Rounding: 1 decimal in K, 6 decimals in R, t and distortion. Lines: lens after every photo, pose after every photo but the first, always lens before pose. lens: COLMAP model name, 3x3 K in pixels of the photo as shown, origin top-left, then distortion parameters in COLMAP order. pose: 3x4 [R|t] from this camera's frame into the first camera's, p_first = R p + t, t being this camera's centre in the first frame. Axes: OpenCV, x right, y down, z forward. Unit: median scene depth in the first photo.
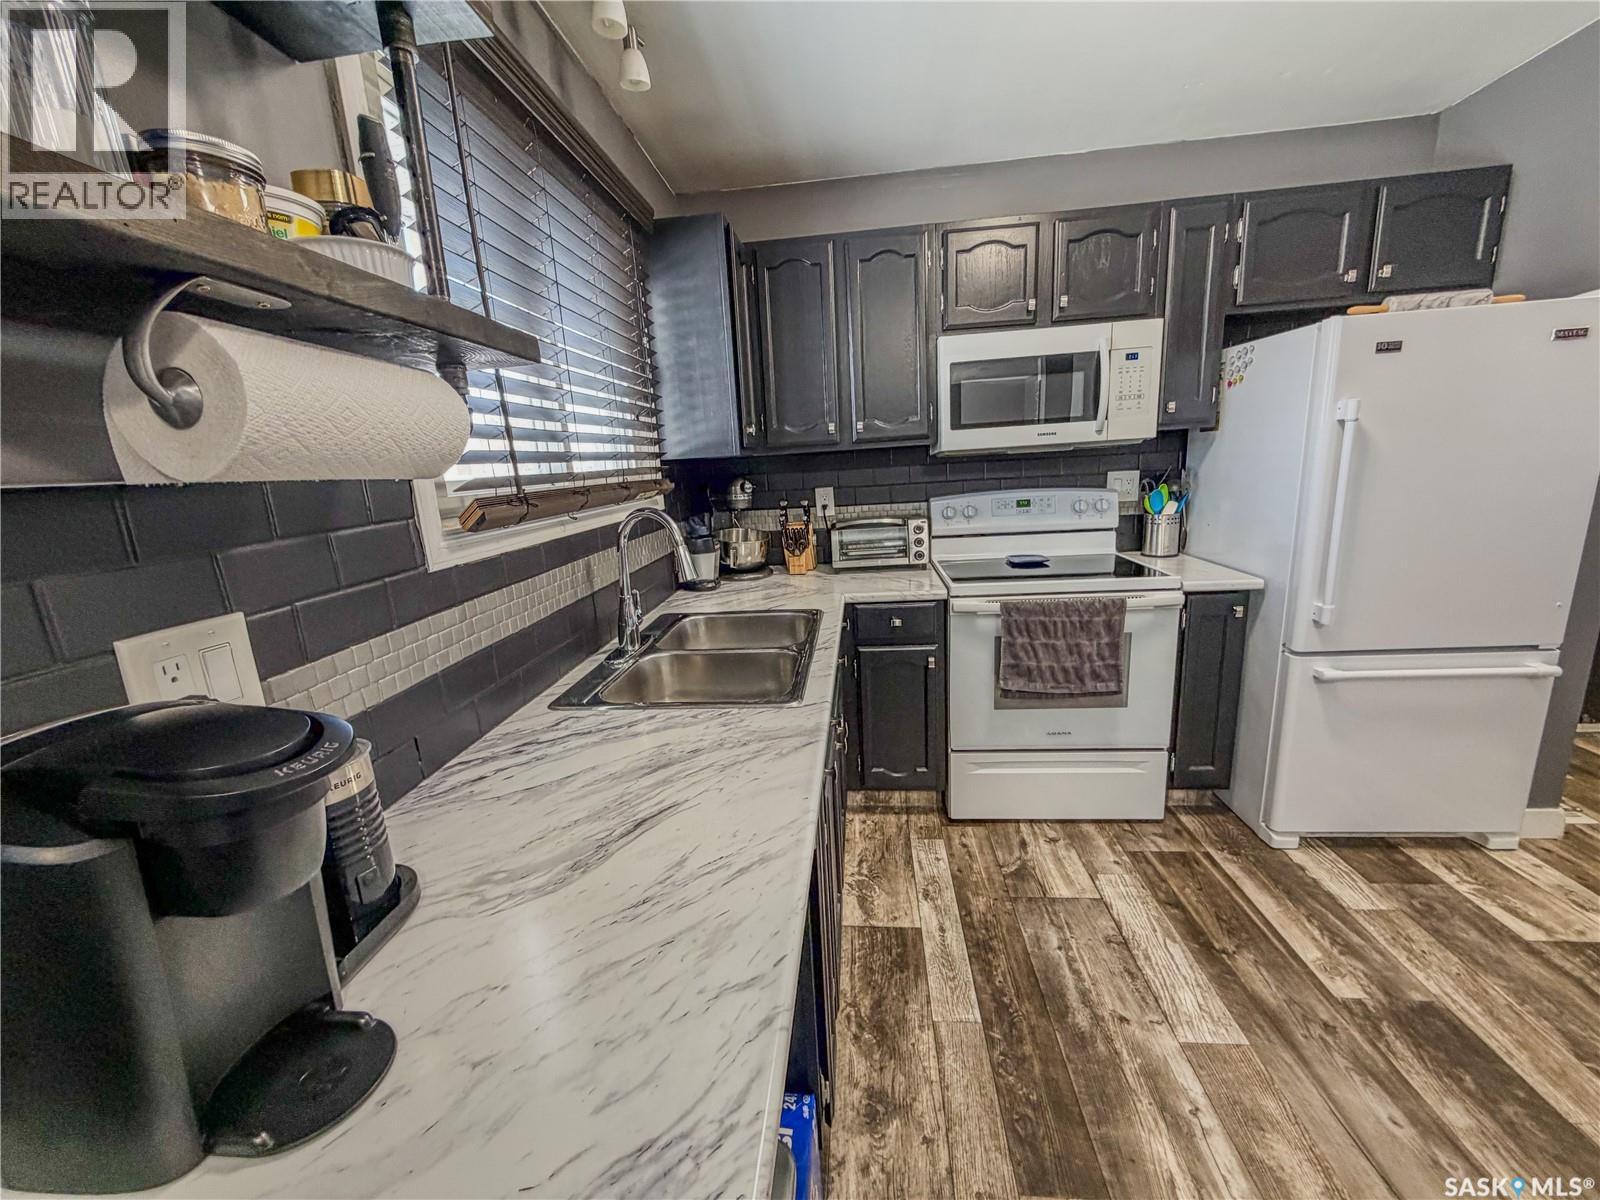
lens RADIAL K [[635.3, 0, 797.6], [0, 635.3, 601.6], [0, 0, 1]] dist [0.002069, -0.000095]
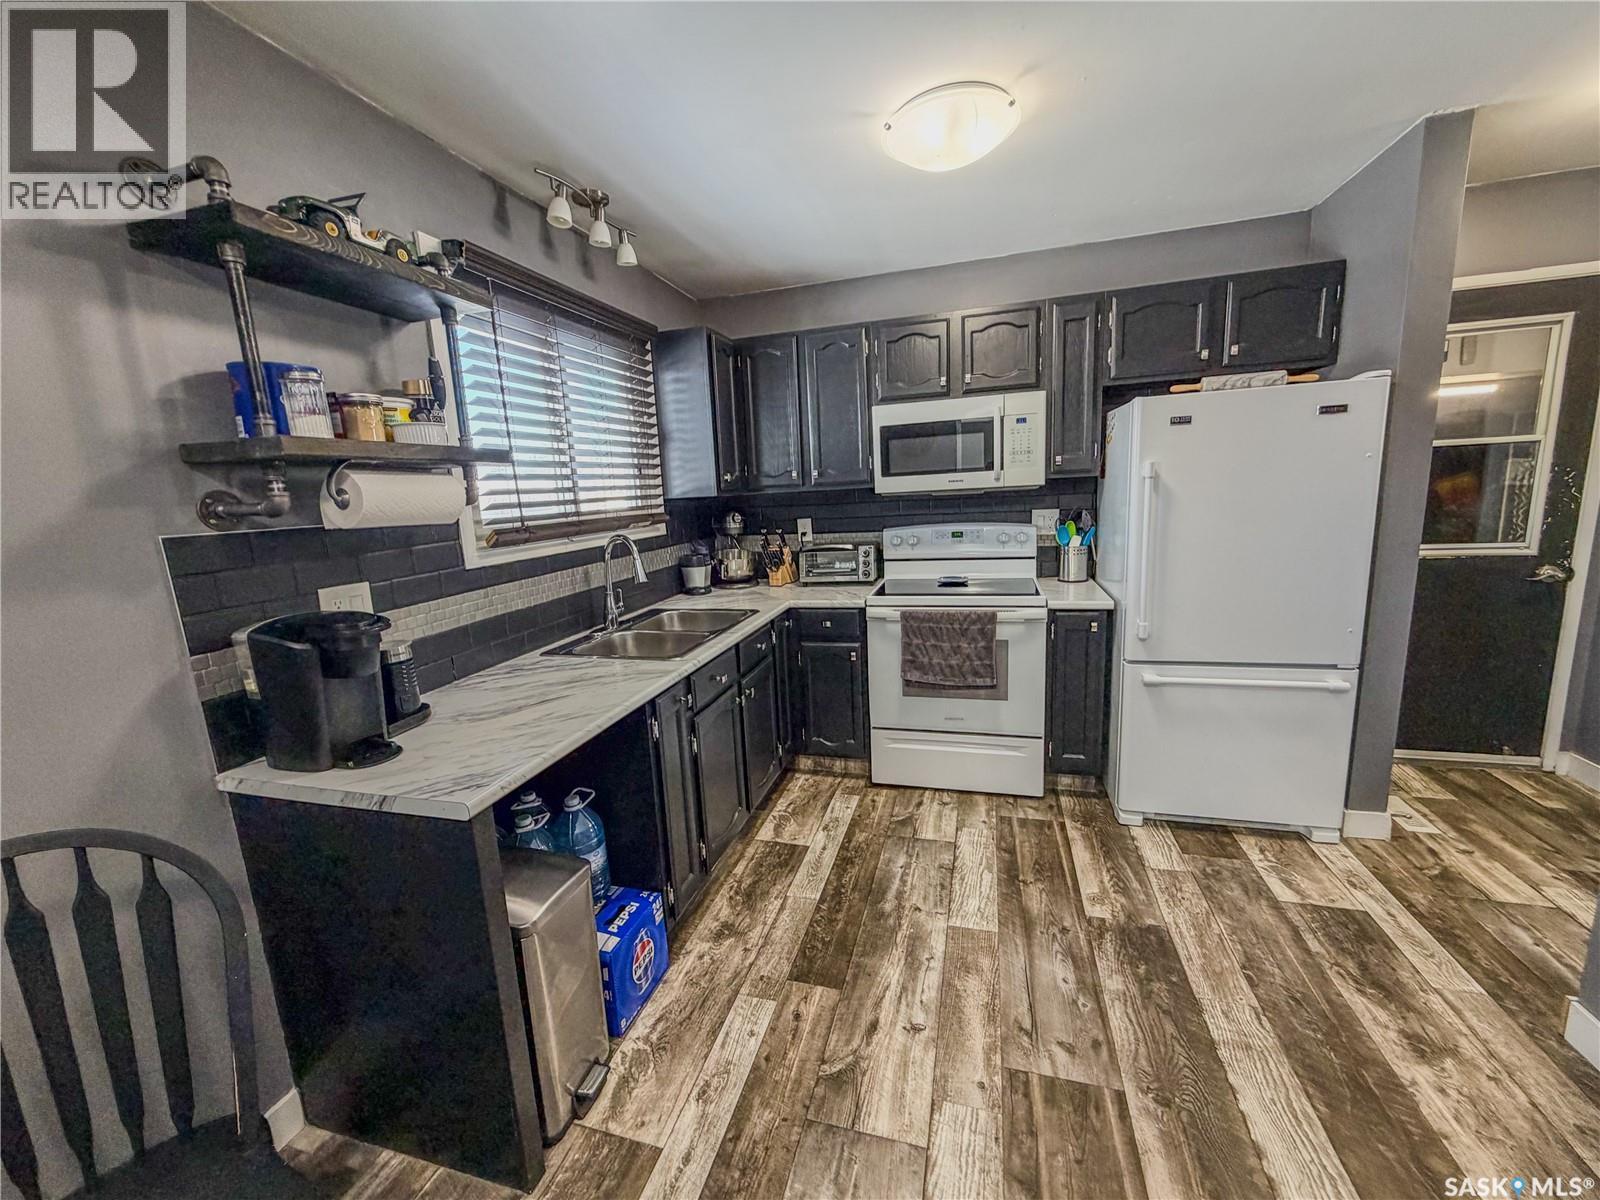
lens RADIAL K [[635.3, 0, 797.6], [0, 635.3, 601.6], [0, 0, 1]] dist [0.002069, -0.000095]
pose [[0.982267, 0.039860, -0.183202, 0.347111], [-0.045555, 0.998597, -0.026978, 0.026099], [0.181870, 0.034845, 0.982705, -0.312094]]
